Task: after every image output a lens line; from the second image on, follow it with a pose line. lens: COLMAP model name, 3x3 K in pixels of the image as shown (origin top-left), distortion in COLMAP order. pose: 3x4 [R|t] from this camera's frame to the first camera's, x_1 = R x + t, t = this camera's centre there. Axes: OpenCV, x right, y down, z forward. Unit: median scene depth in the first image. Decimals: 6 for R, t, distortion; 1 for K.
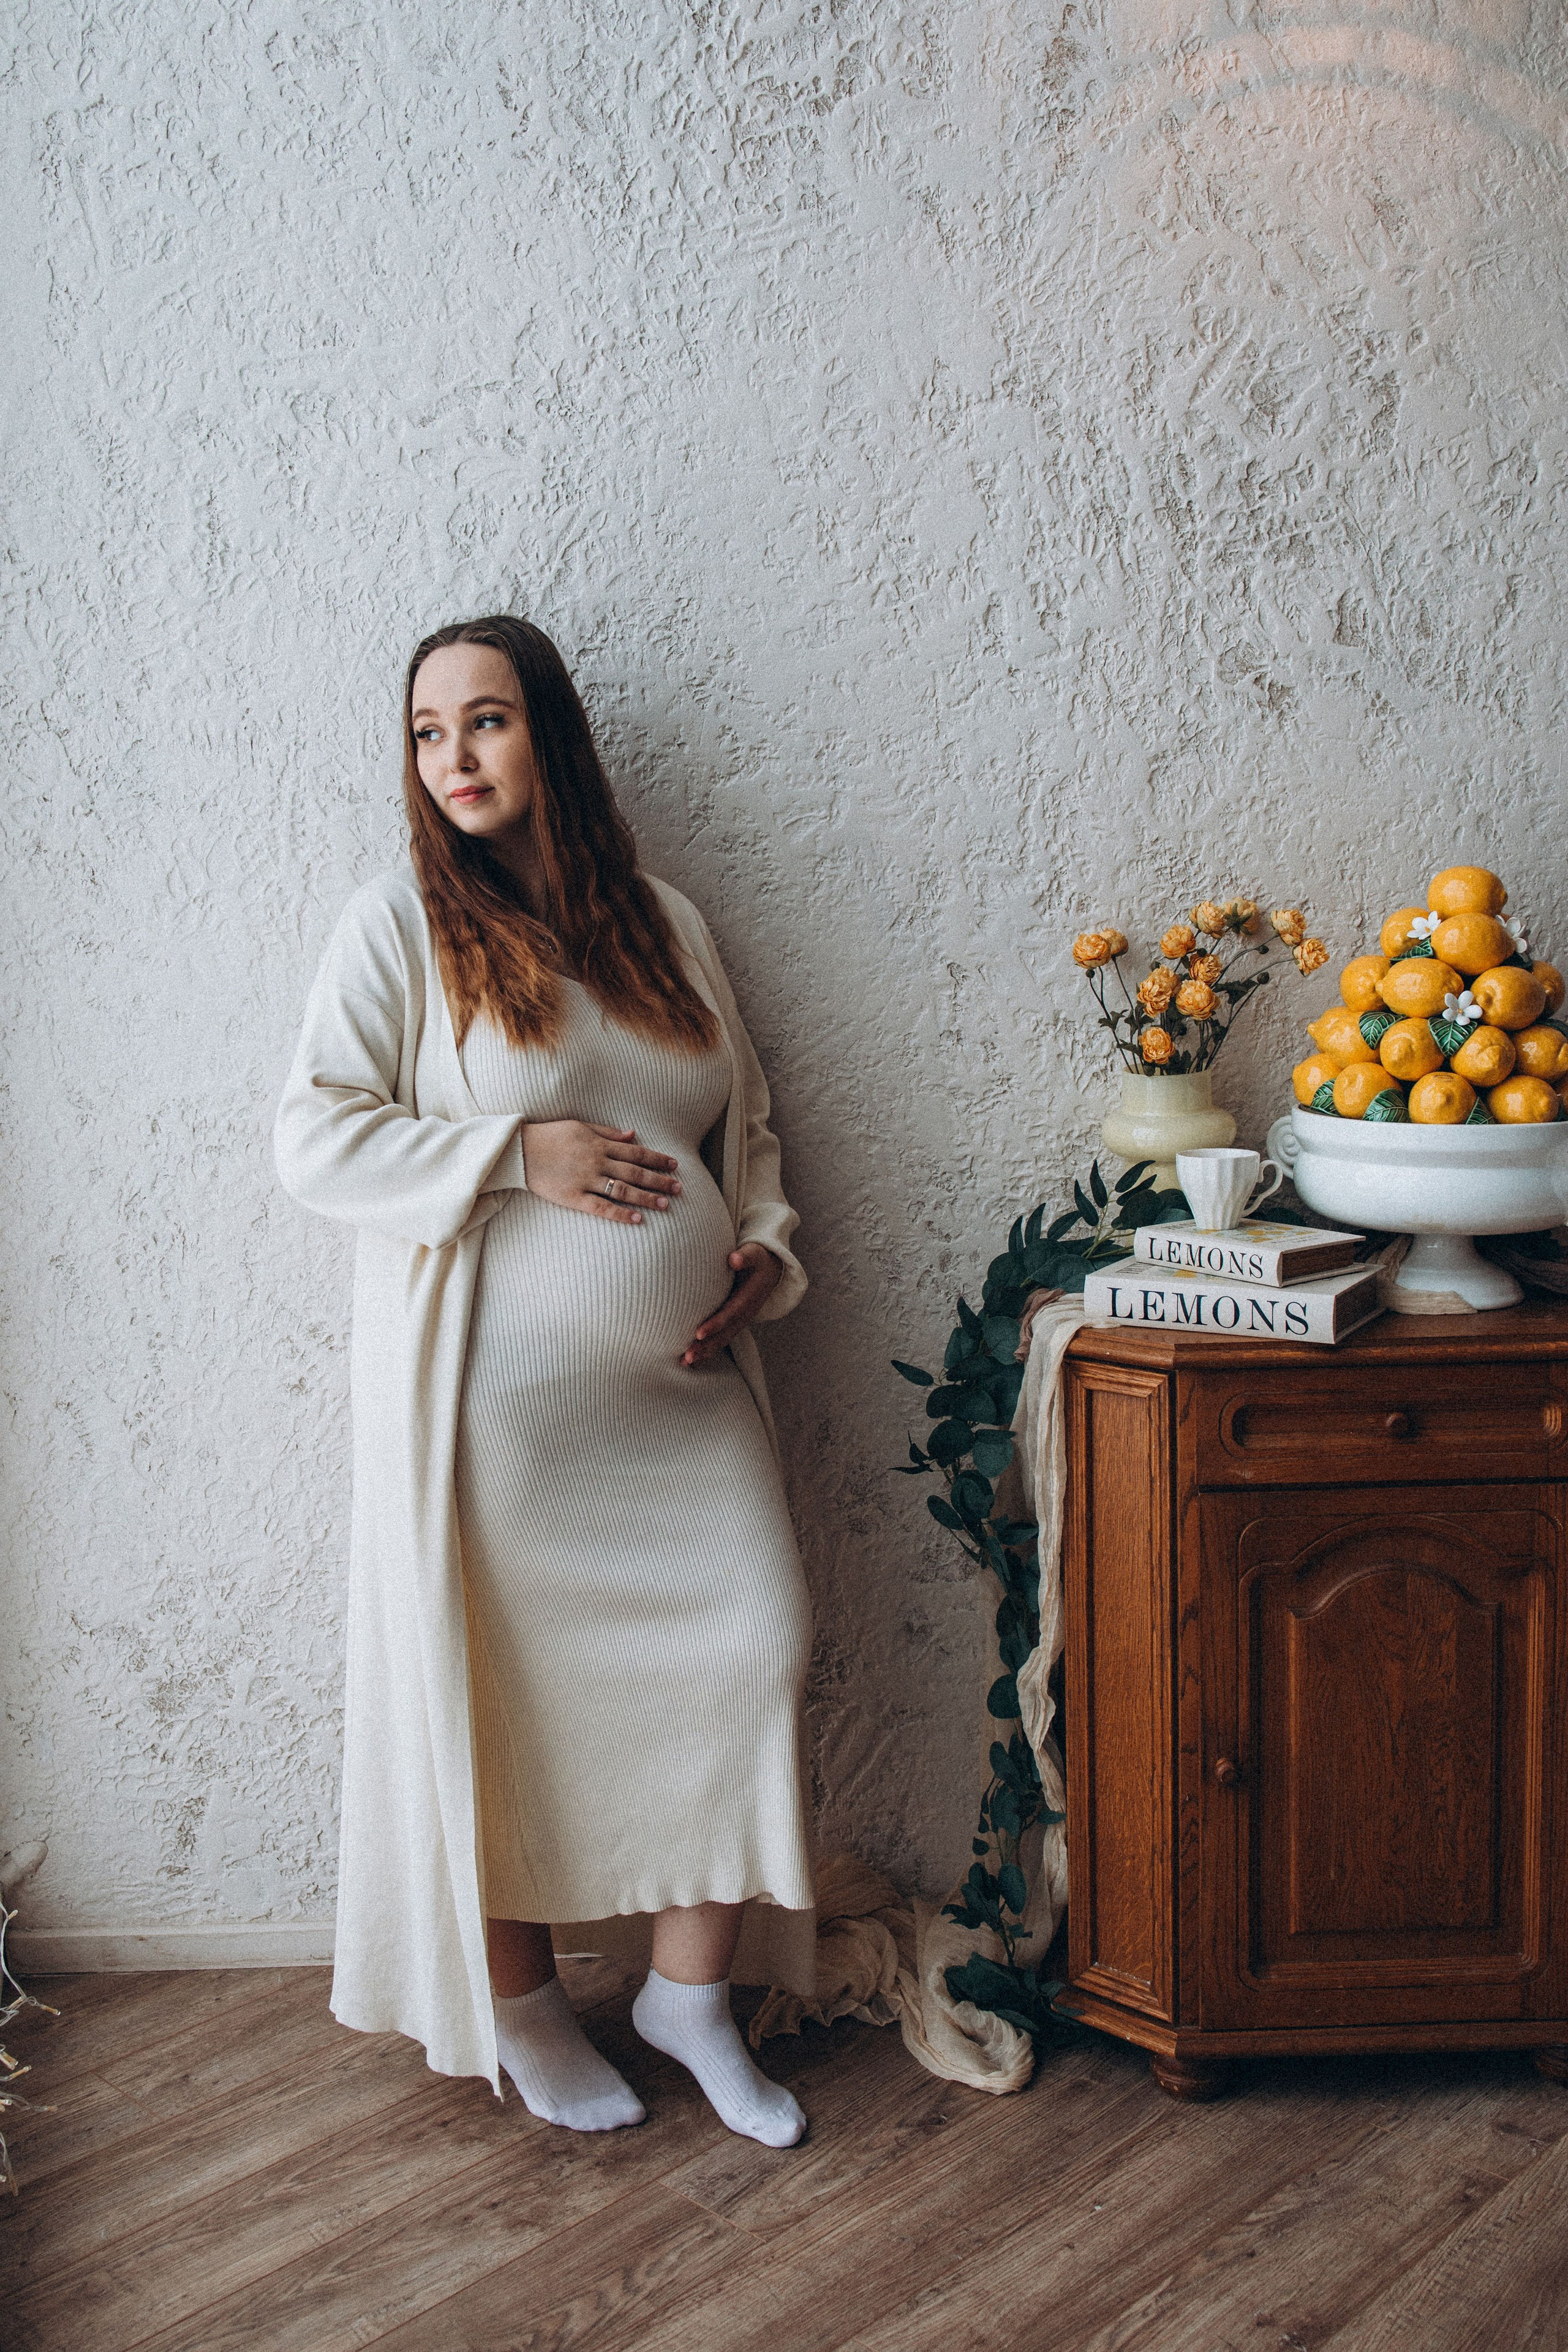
lens RADIAL K [[2418.8, 0, 784.0], [0, 2418.8, 1176.0], [0, 0, 1]] dist [0.008498, 0.016864]
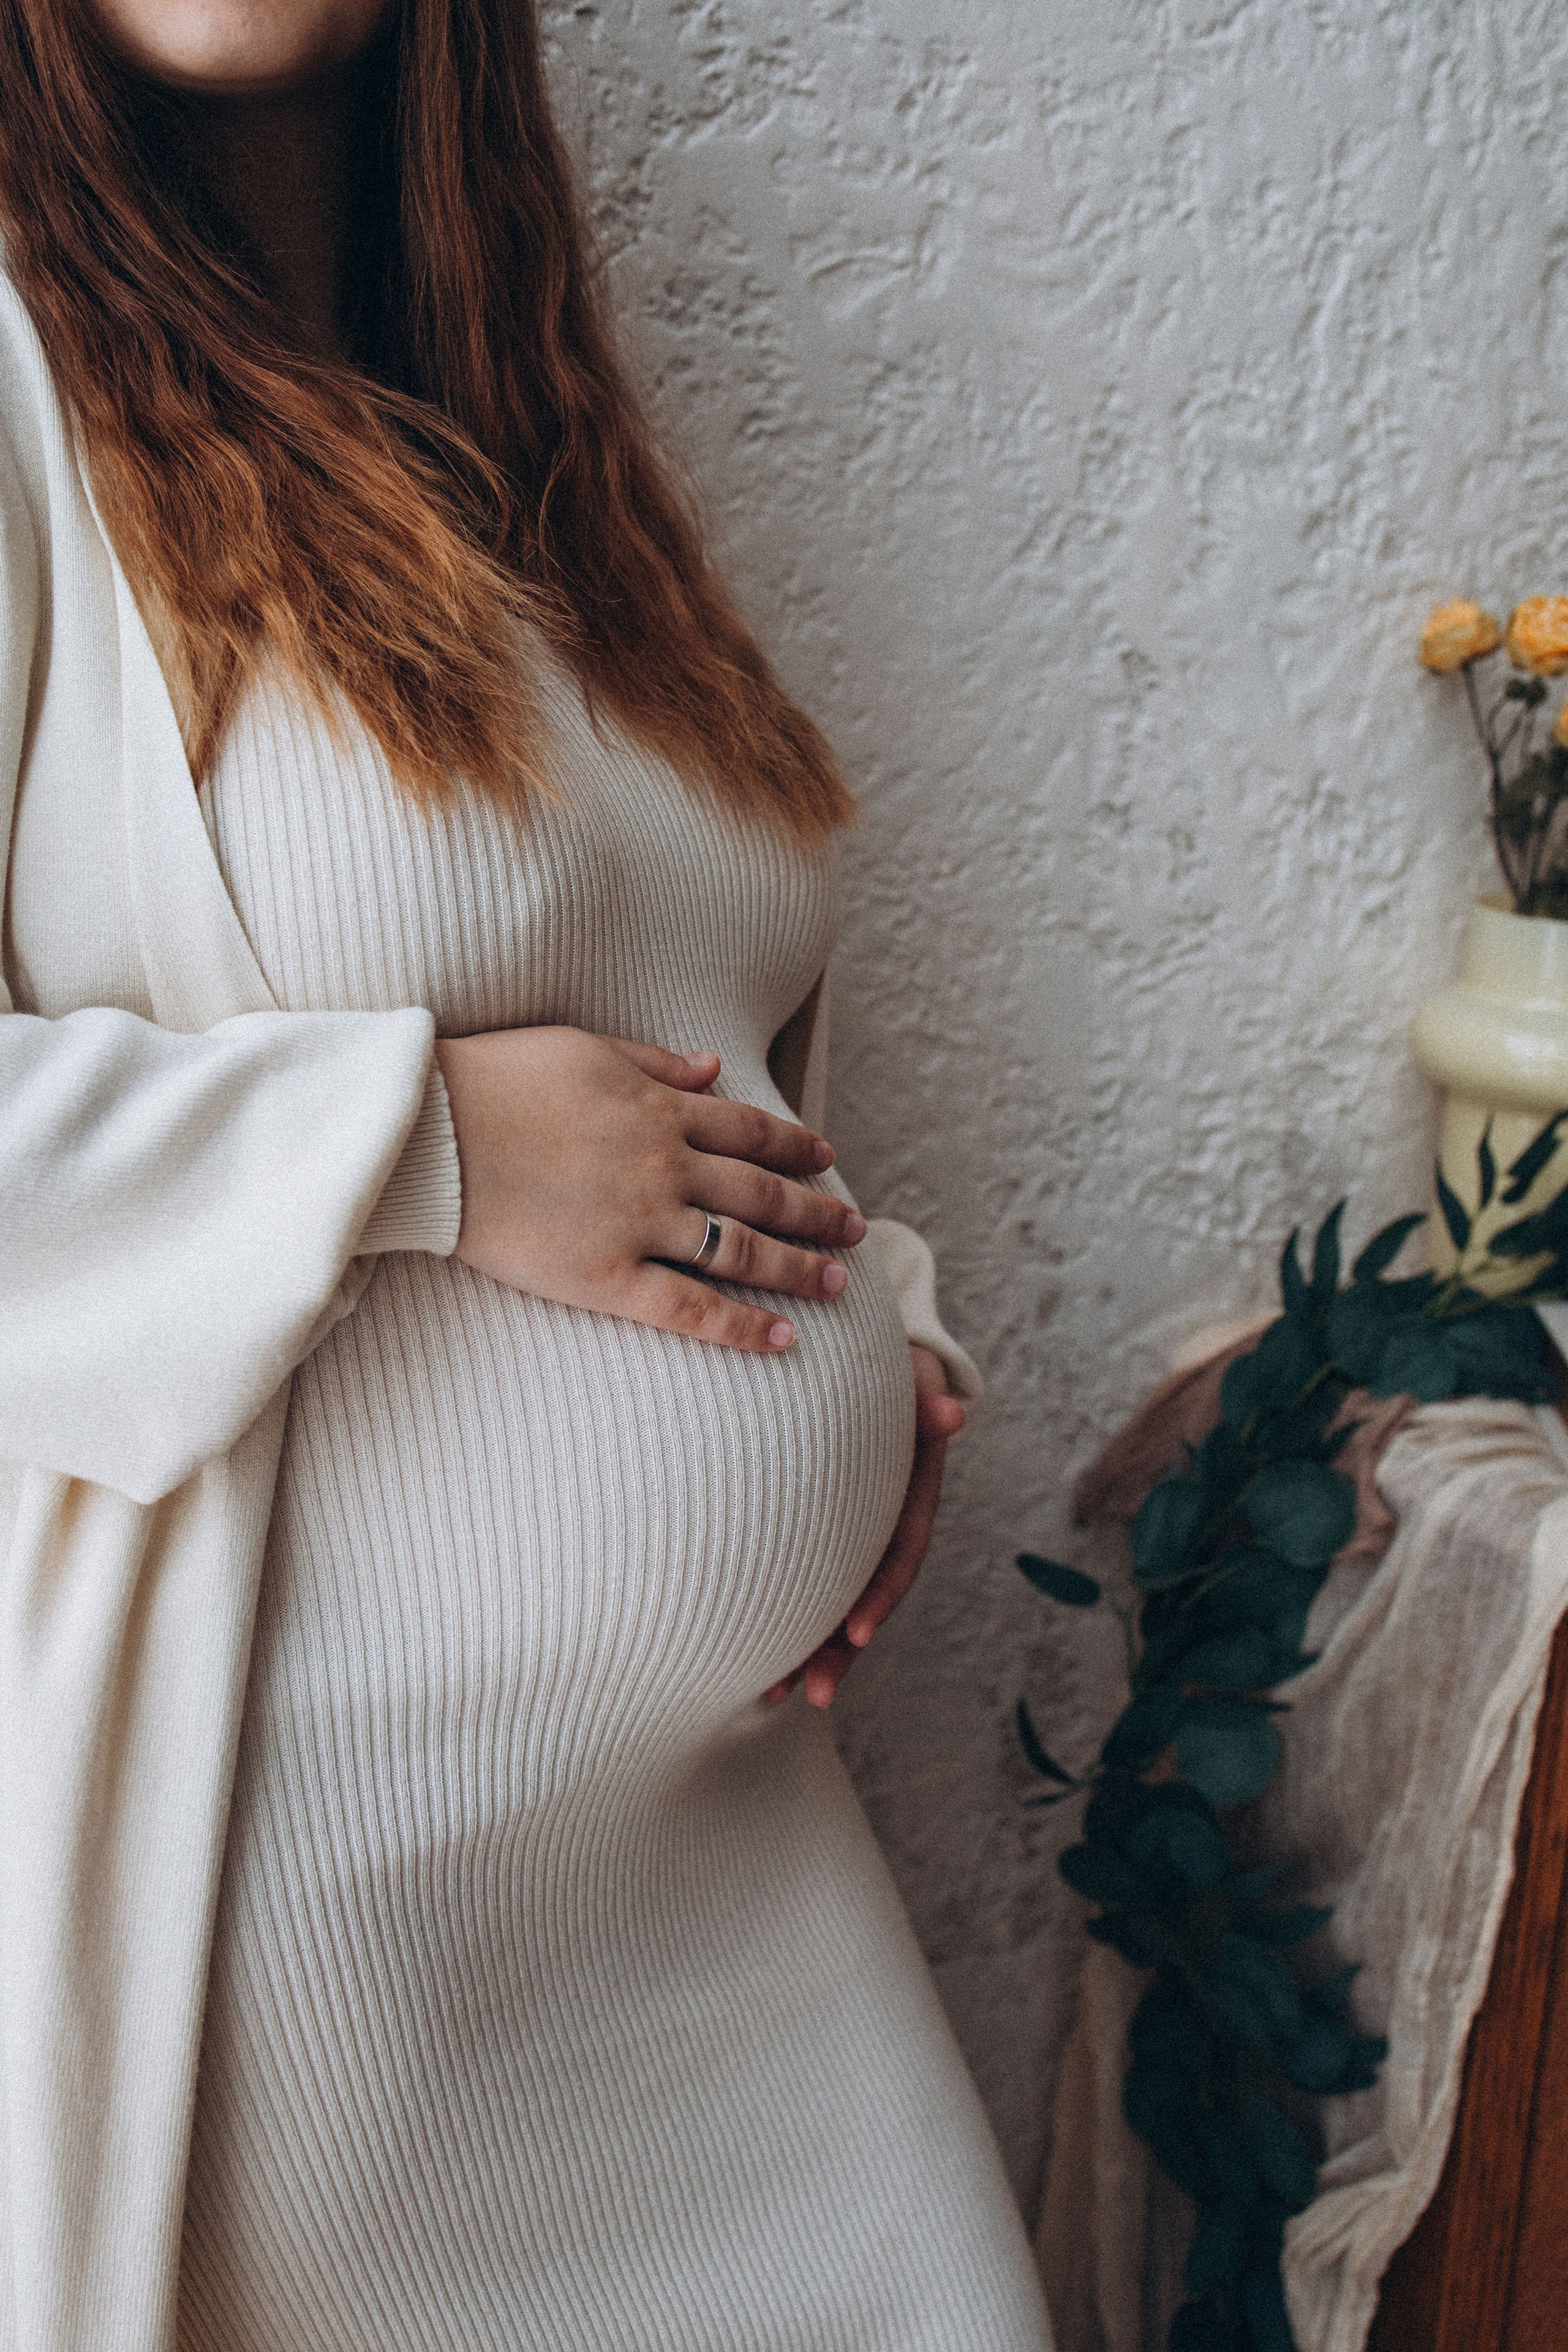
lens RADIAL K [[2418.8, 0, 784.0], [0, 2418.8, 1176.0], [0, 0, 1]] dist [0.008498, 0.016864]
pose [[0.912770, -0.008019, 0.408395, -0.171563], [-0.029076, 0.995996, 0.084542, -0.028020], [-0.407437, -0.089042, 0.908882, 0.619395]]
